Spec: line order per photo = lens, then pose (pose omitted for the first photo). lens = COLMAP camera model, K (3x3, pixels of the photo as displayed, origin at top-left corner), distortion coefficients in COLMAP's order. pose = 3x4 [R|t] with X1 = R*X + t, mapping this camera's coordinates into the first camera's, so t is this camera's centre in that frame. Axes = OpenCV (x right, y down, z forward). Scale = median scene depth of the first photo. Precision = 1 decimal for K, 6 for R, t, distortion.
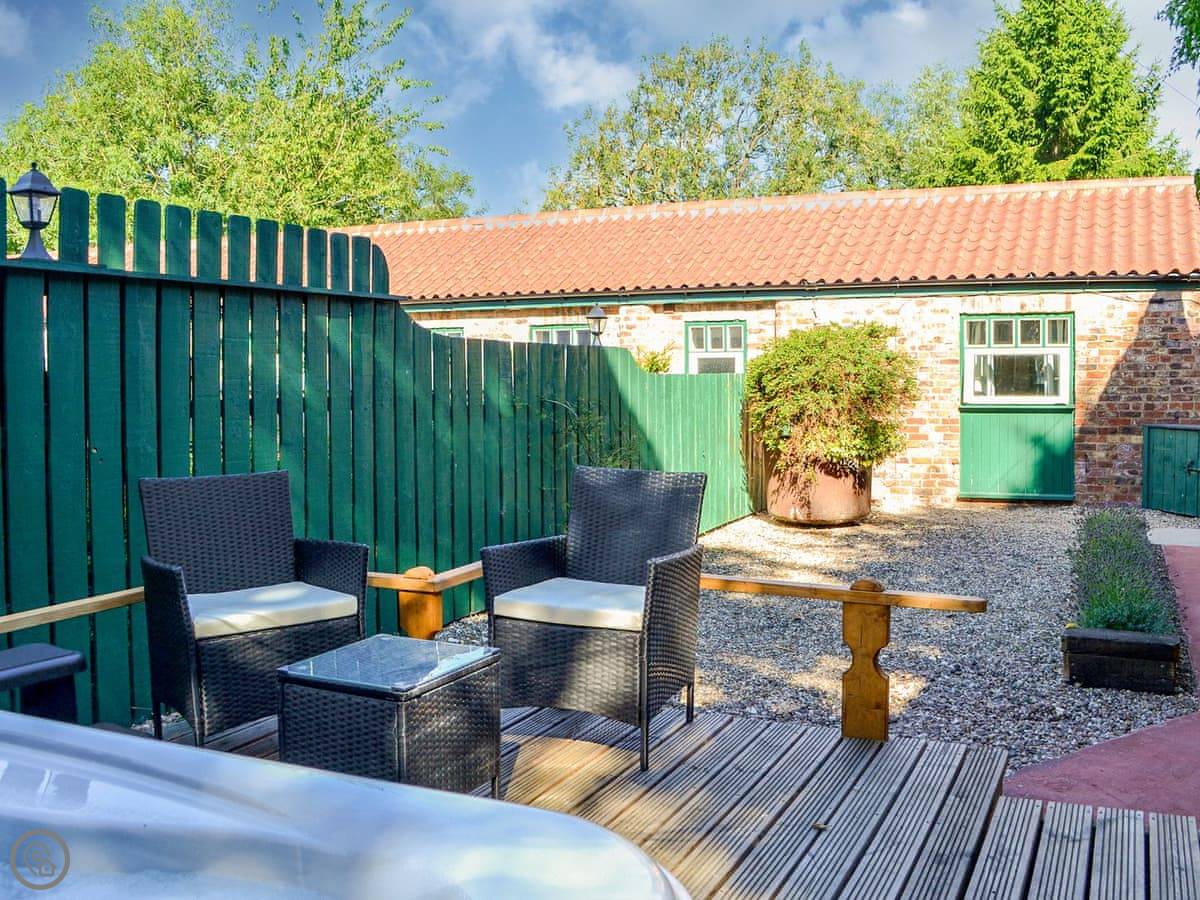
lens RADIAL K [[1140.3, 0, 581.9], [0, 1140.3, 391.0], [0, 0, 1]] dist [-0.081306, 0.016114]
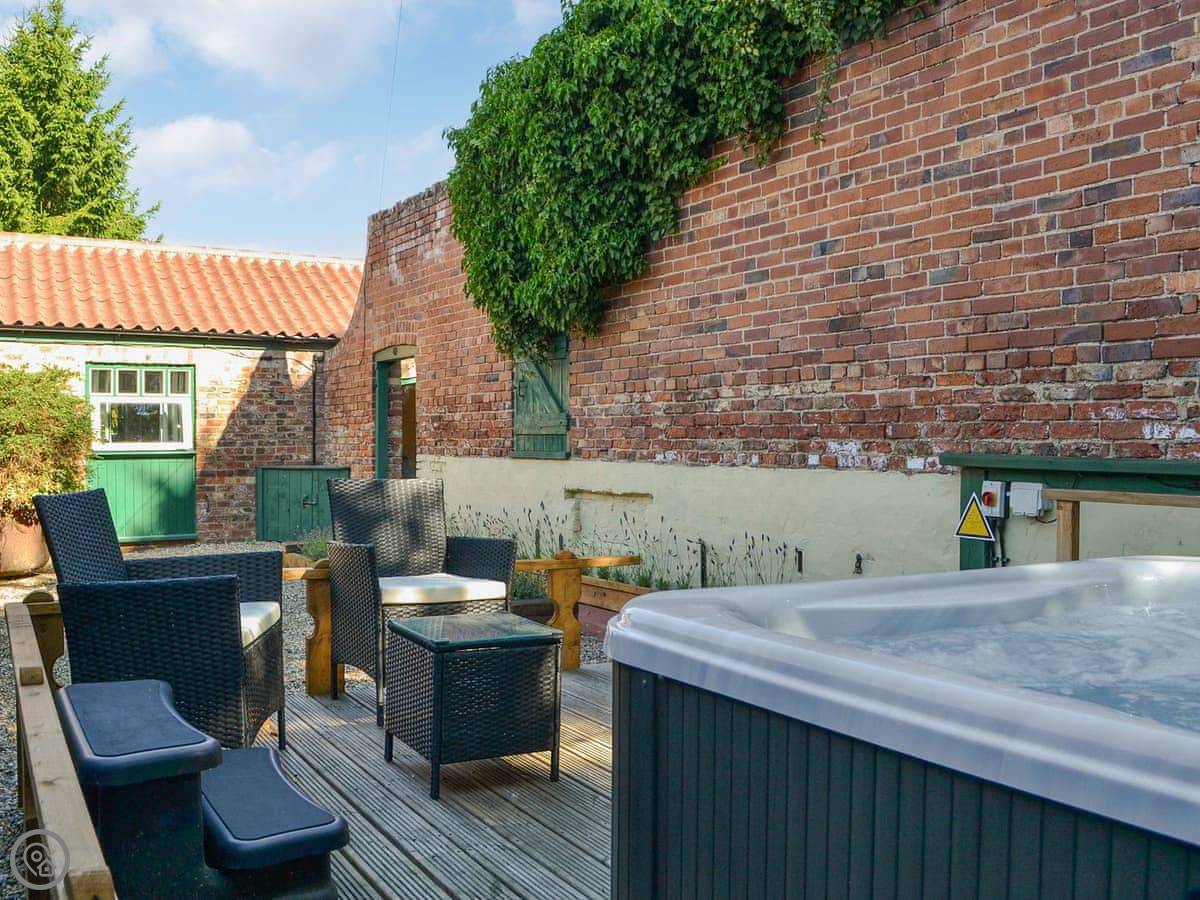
lens RADIAL K [[1140.3, 0, 581.9], [0, 1140.3, 391.0], [0, 0, 1]] dist [-0.081306, 0.016114]
pose [[0.595493, 0.028477, 0.802856, -0.217472], [0.012208, 0.998935, -0.044486, 0.008221], [-0.803268, 0.036292, 0.594511, 0.049669]]
